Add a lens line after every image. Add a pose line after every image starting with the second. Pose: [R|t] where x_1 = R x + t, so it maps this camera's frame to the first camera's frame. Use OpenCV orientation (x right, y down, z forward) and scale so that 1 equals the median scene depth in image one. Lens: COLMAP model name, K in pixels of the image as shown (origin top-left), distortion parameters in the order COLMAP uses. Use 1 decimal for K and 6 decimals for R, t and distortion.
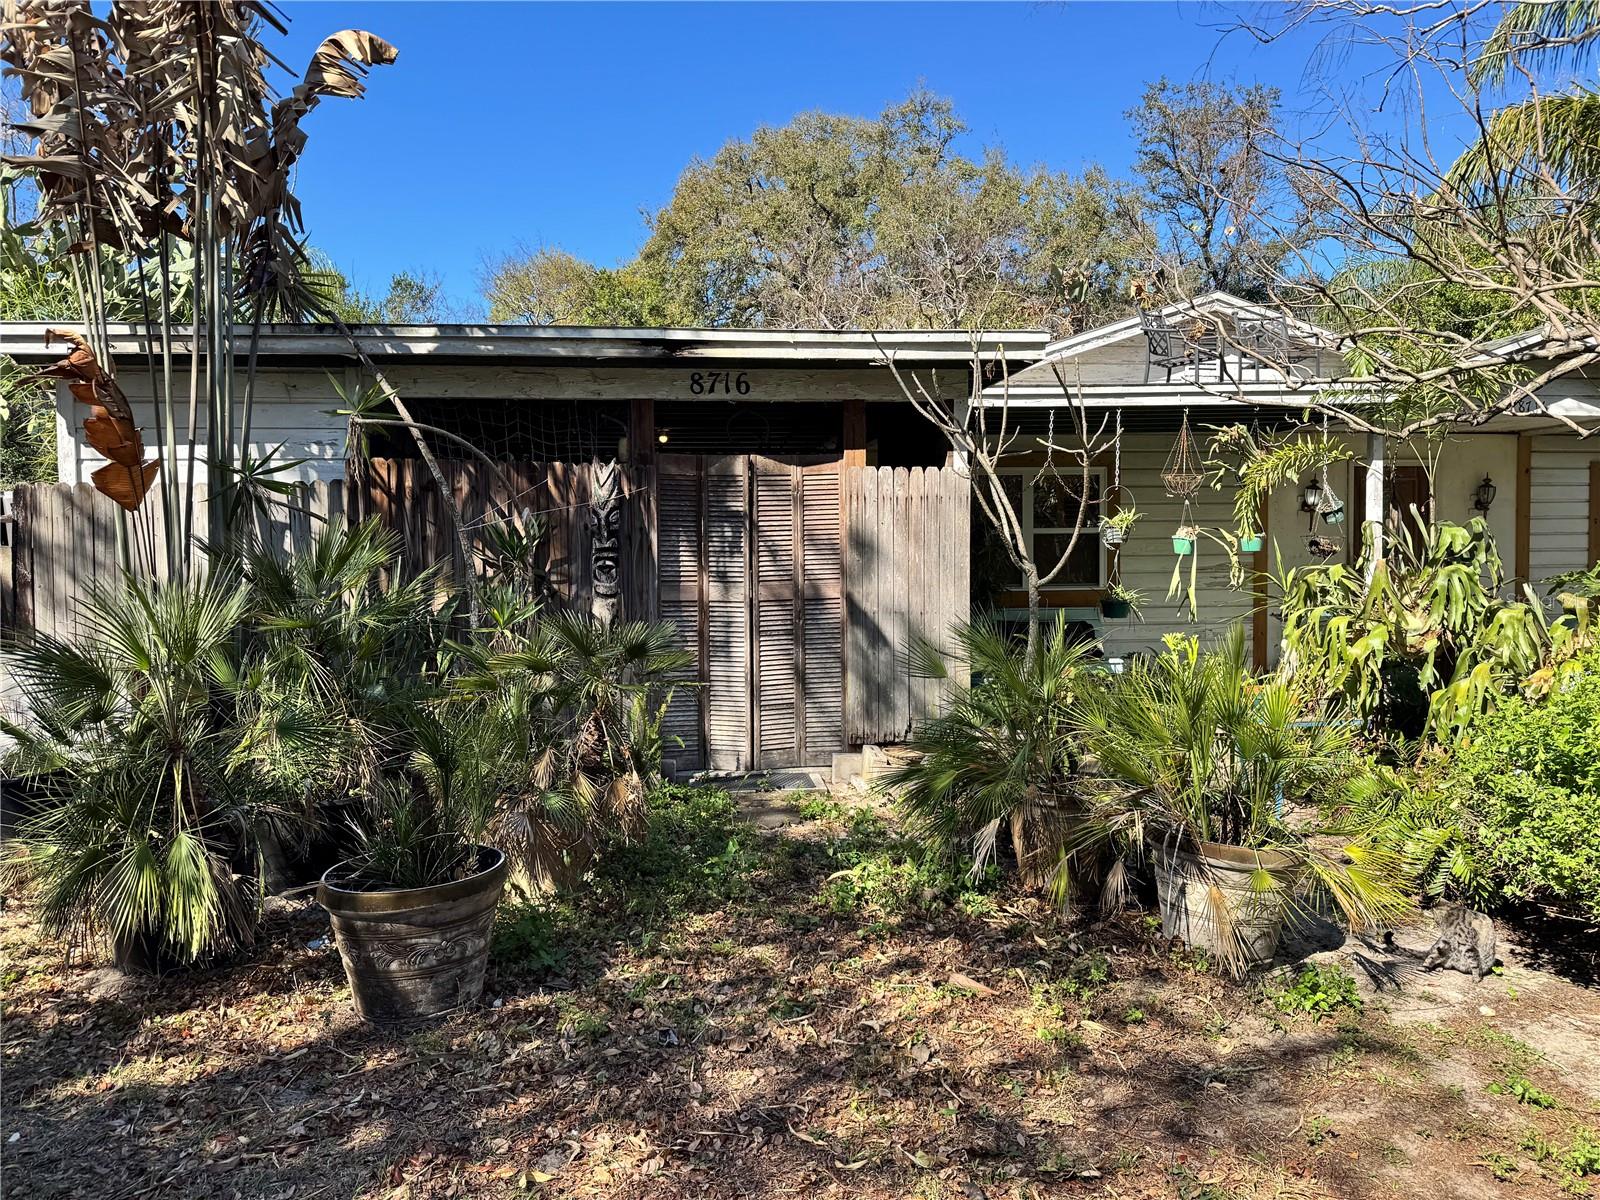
lens RADIAL K [[1106.7, 0, 800.0], [0, 1106.7, 600.0], [0, 0, 1]] dist [0.099787, -0.144237]
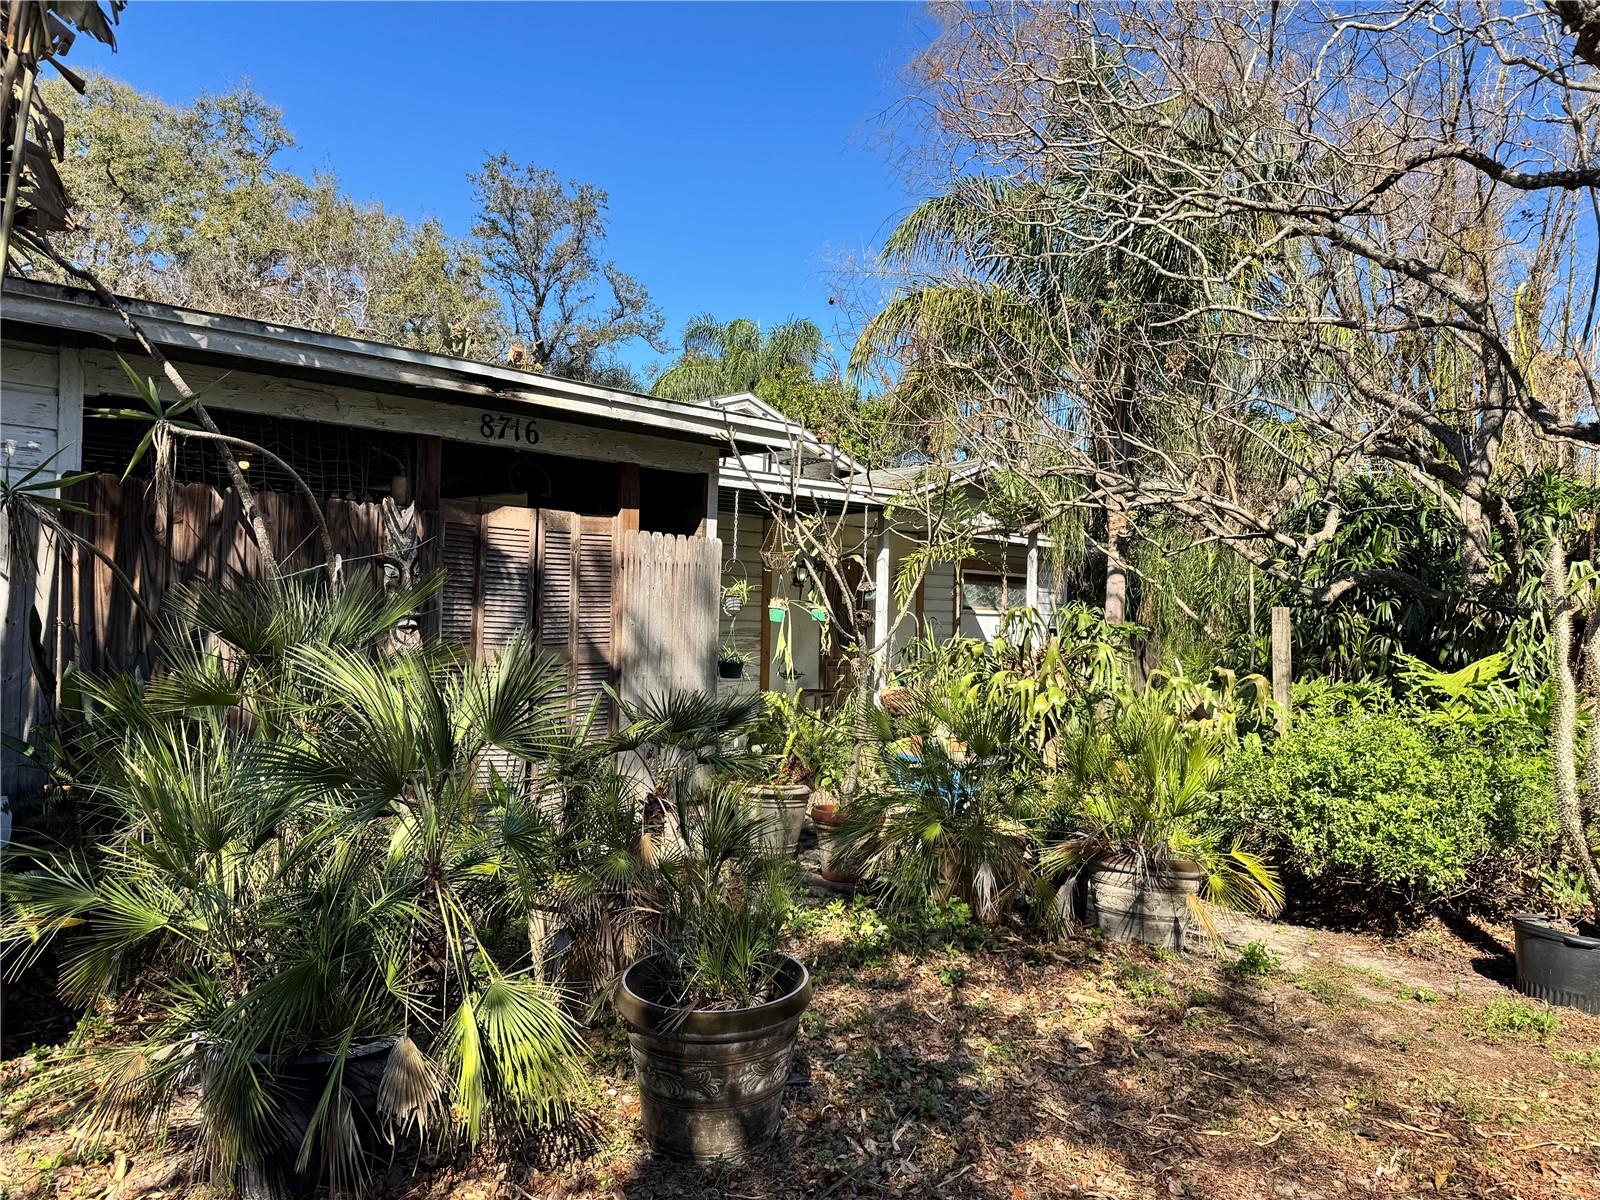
lens RADIAL K [[1119.2, 0, 799.7], [0, 1119.2, 605.4], [0, 0, 1]] dist [0.046445, -0.062448]
pose [[0.791050, 0.033216, 0.610849, -0.443936], [-0.007558, 0.998979, -0.044534, -0.009559], [-0.611704, 0.030612, 0.790494, 0.122989]]
